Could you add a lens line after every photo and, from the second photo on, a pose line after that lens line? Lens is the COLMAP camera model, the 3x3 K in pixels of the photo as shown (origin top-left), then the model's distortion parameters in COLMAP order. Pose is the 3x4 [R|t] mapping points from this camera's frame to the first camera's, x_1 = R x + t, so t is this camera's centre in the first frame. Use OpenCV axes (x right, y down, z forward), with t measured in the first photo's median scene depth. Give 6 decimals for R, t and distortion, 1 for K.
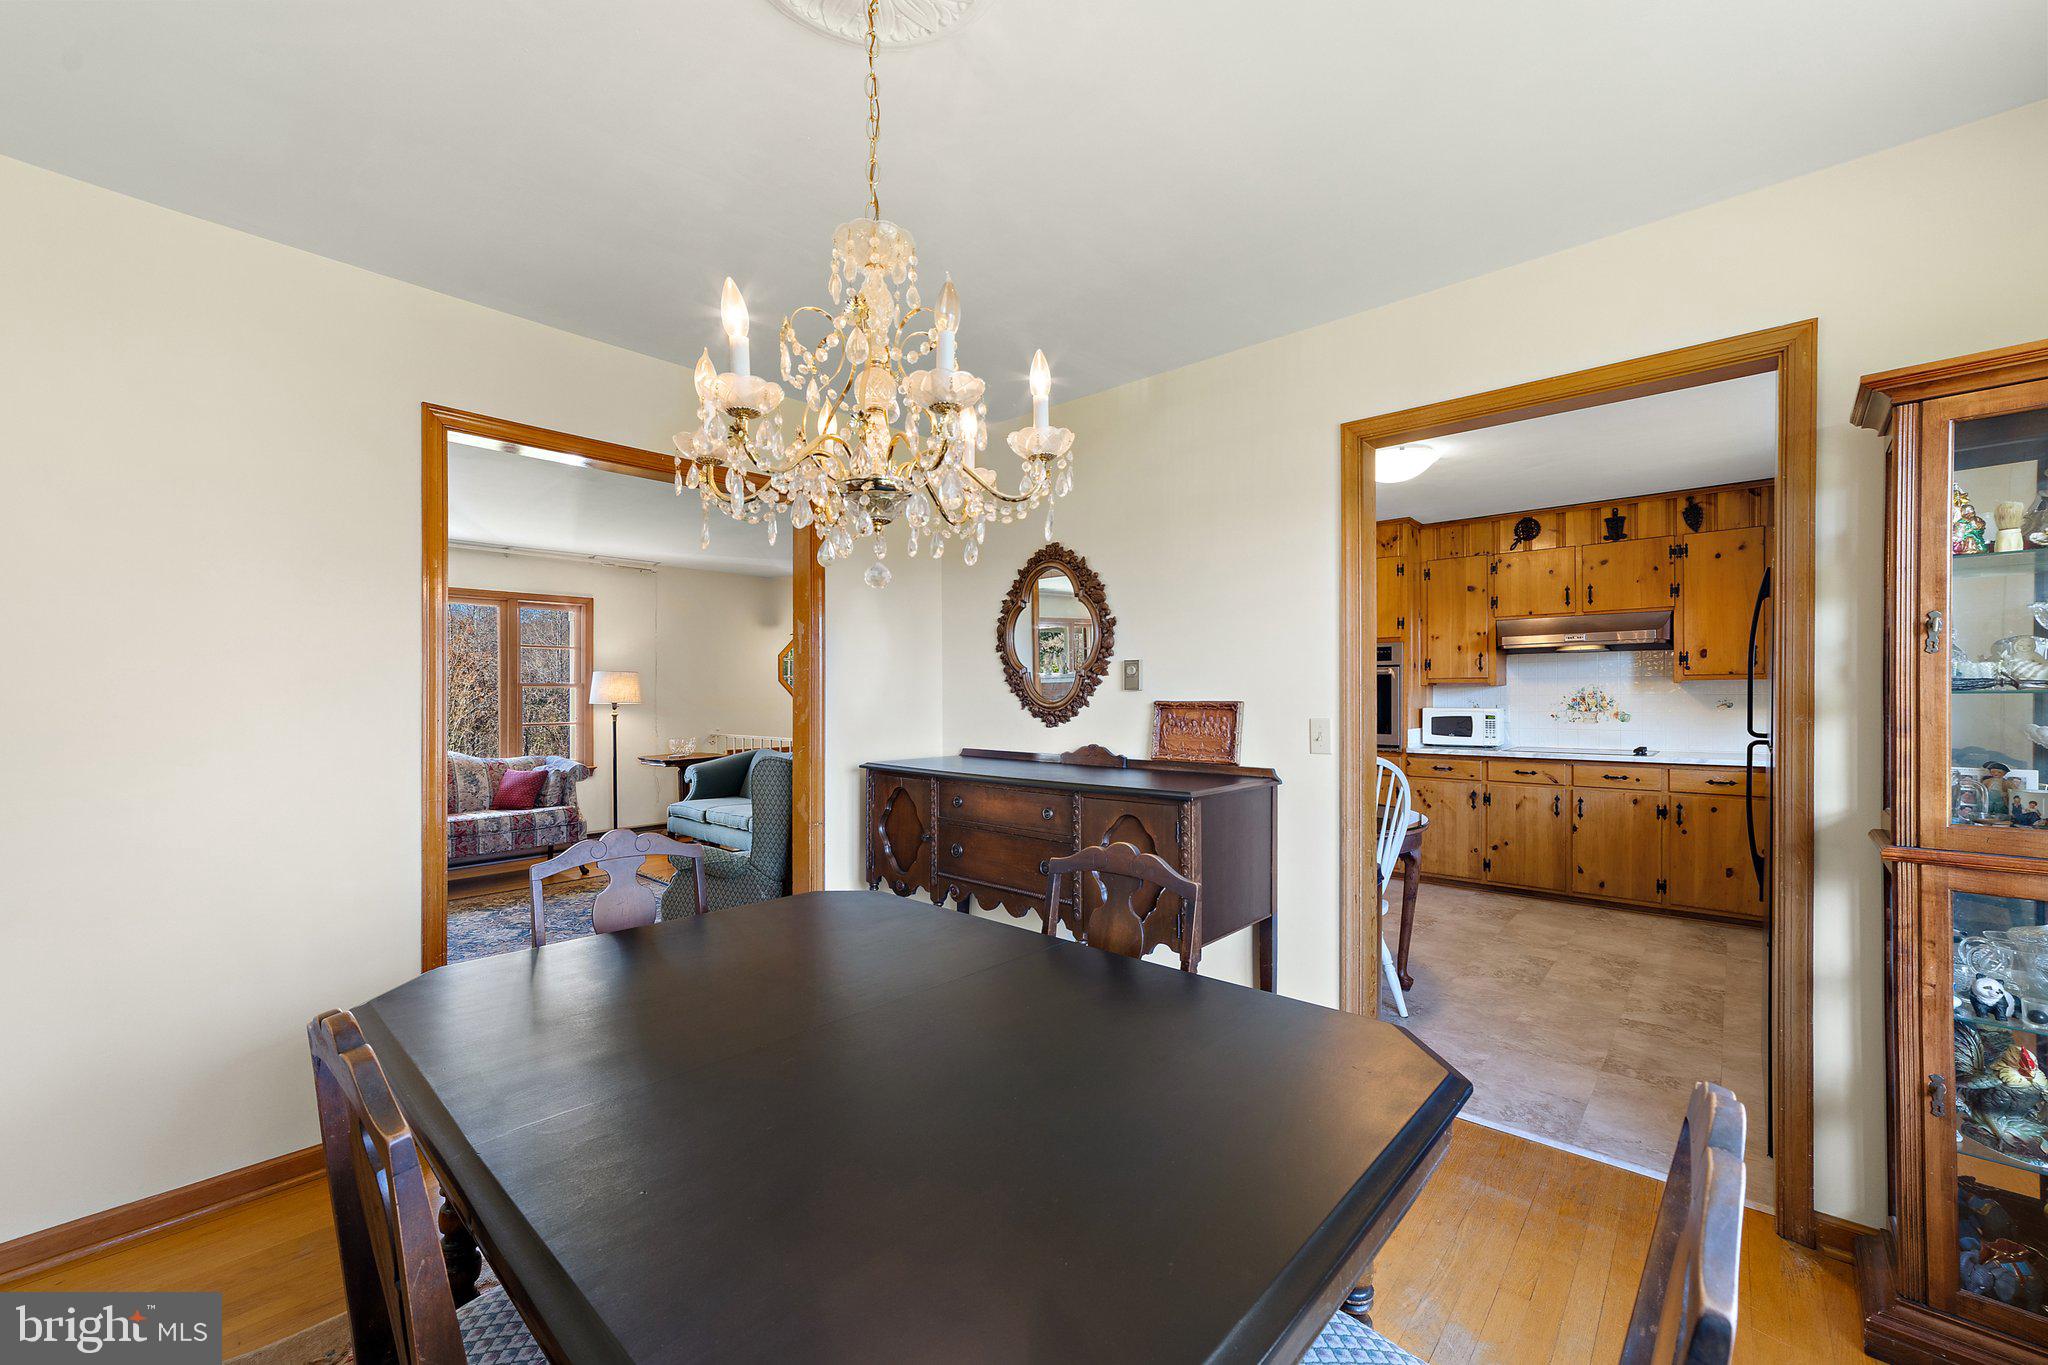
lens RADIAL K [[806.3, 0, 1030.8], [0, 806.3, 702.0], [0, 0, 1]] dist [-0.009289, 0.000223]
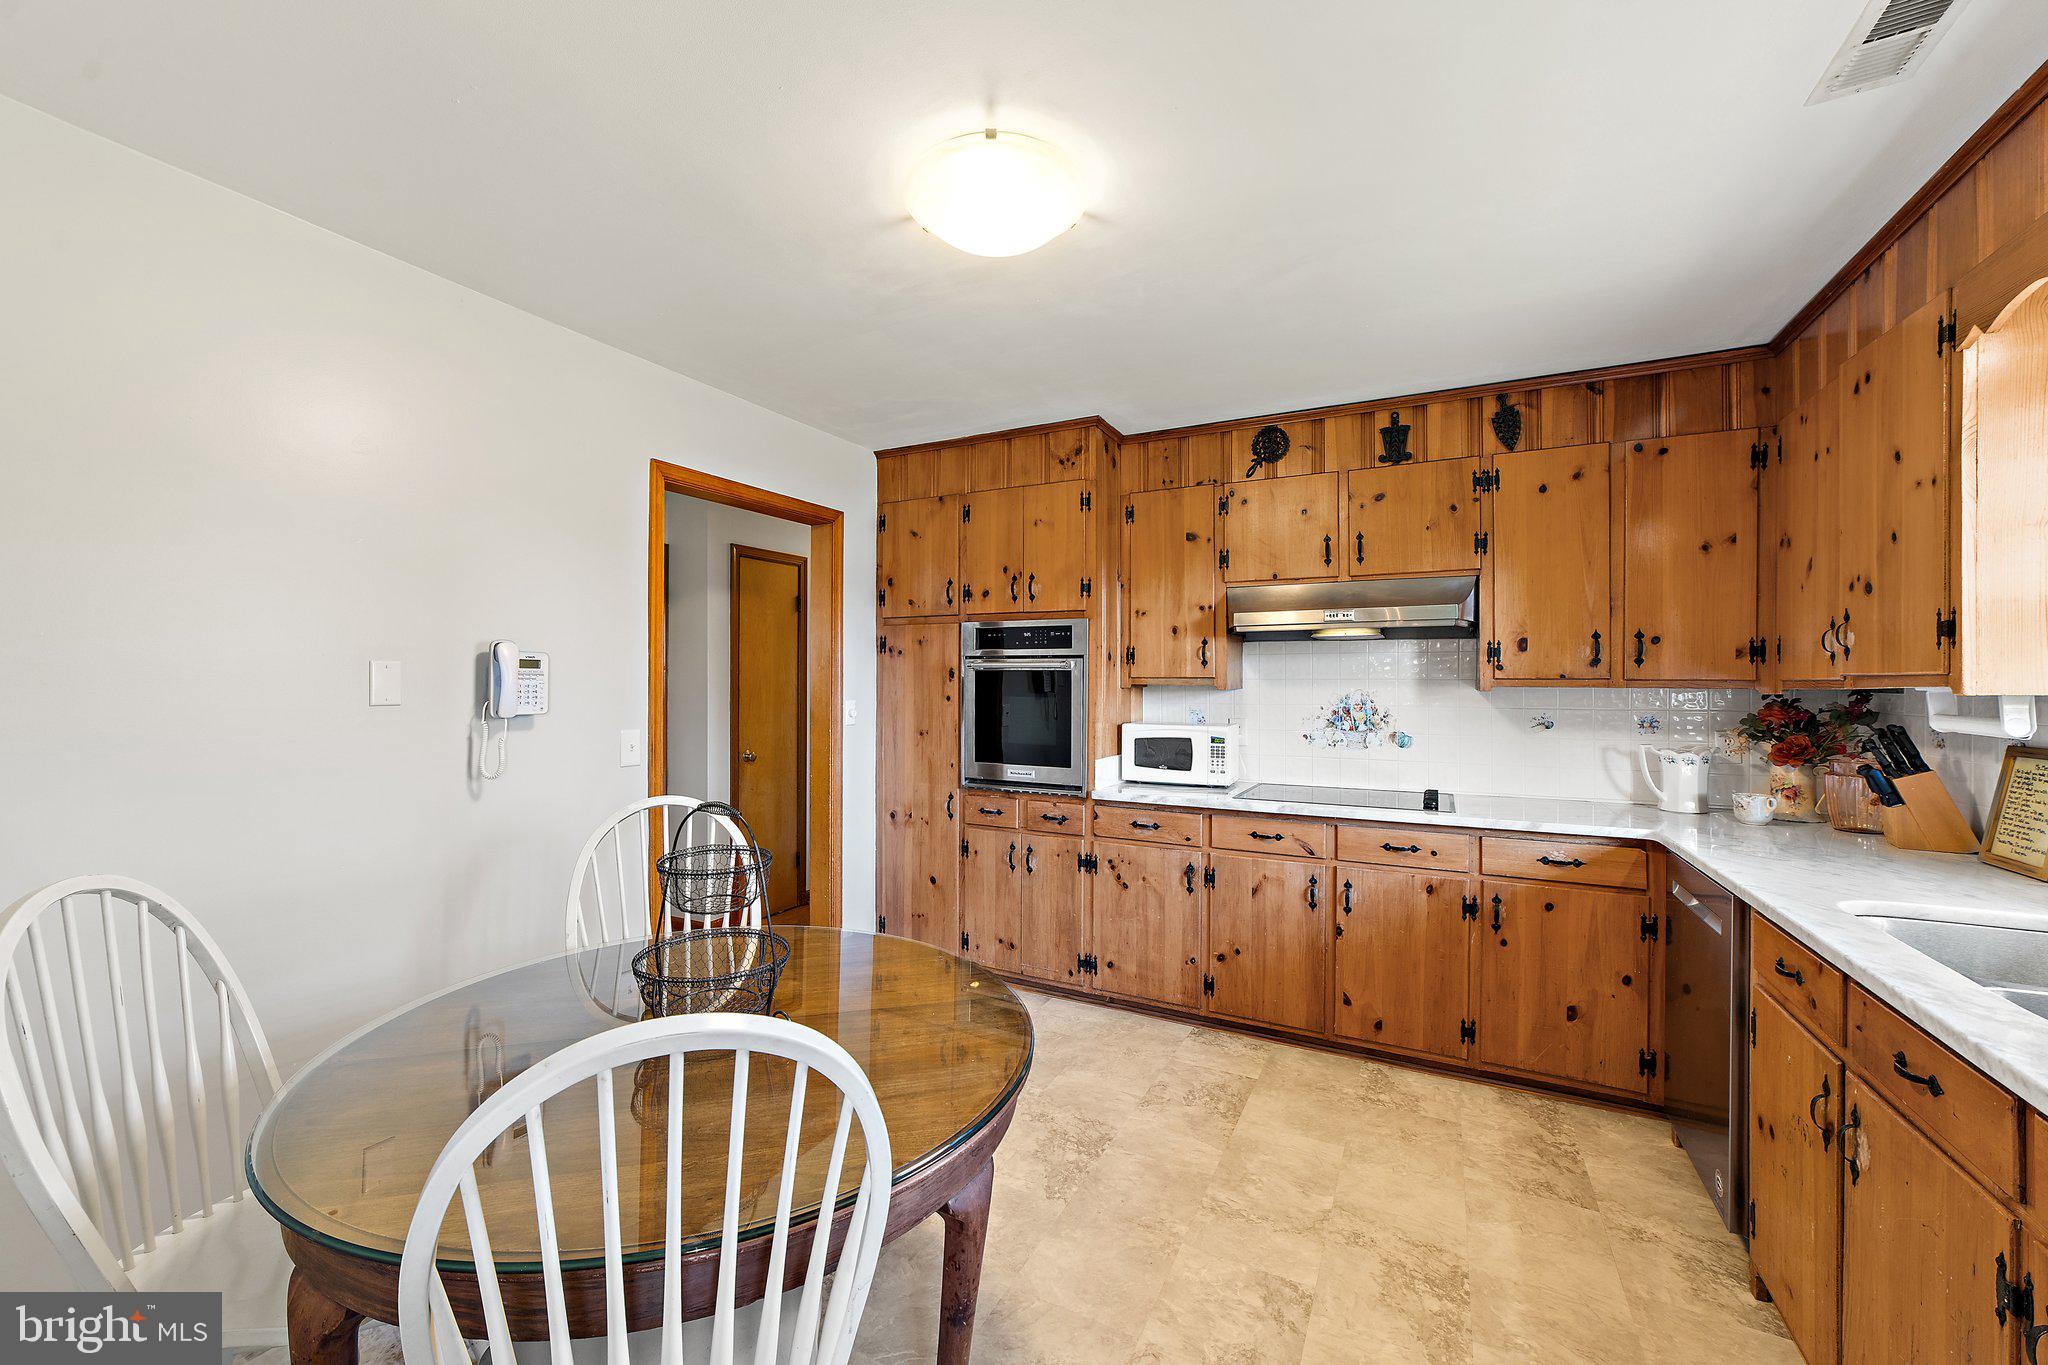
lens RADIAL K [[803.6, 0, 1007.4], [0, 803.6, 678.1], [0, 0, 1]] dist [-0.032204, 0.009494]
pose [[0.974041, 0.007651, 0.226241, 0.290948], [-0.005362, 0.999928, -0.010729, -0.024182], [-0.226307, 0.009237, 0.974012, 0.460124]]
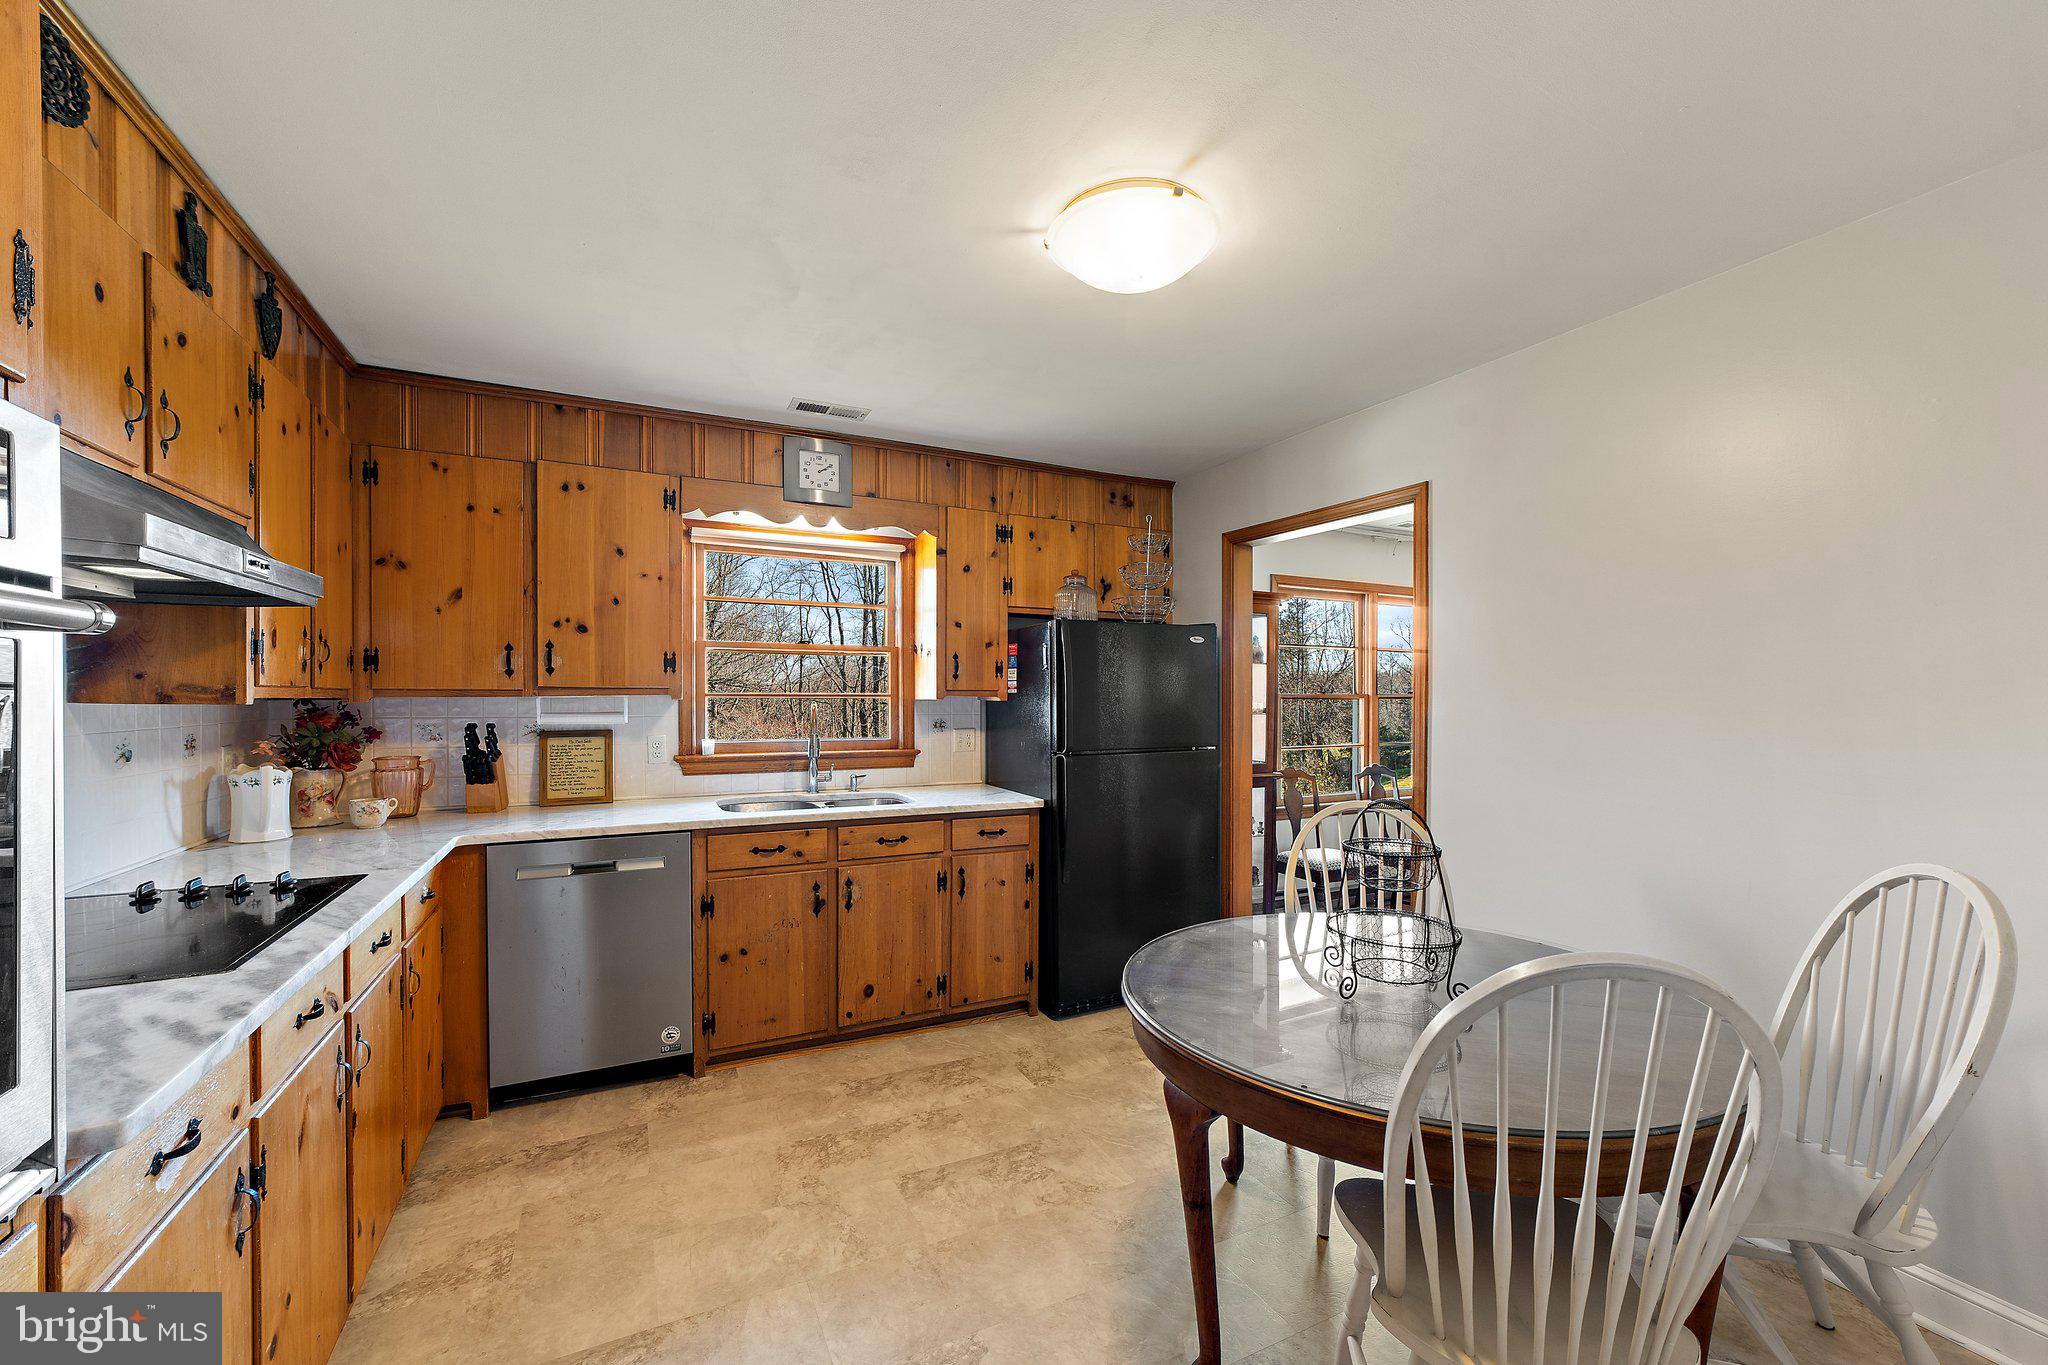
lens RADIAL K [[802.2, 0, 1020.9], [0, 802.2, 705.2], [0, 0, 1]] dist [-0.021772, 0.008437]
pose [[-0.923856, -0.004068, 0.382719, 0.270172], [0.002665, 0.999851, 0.017062, -0.028148], [-0.382732, 0.016783, -0.923707, 1.177004]]
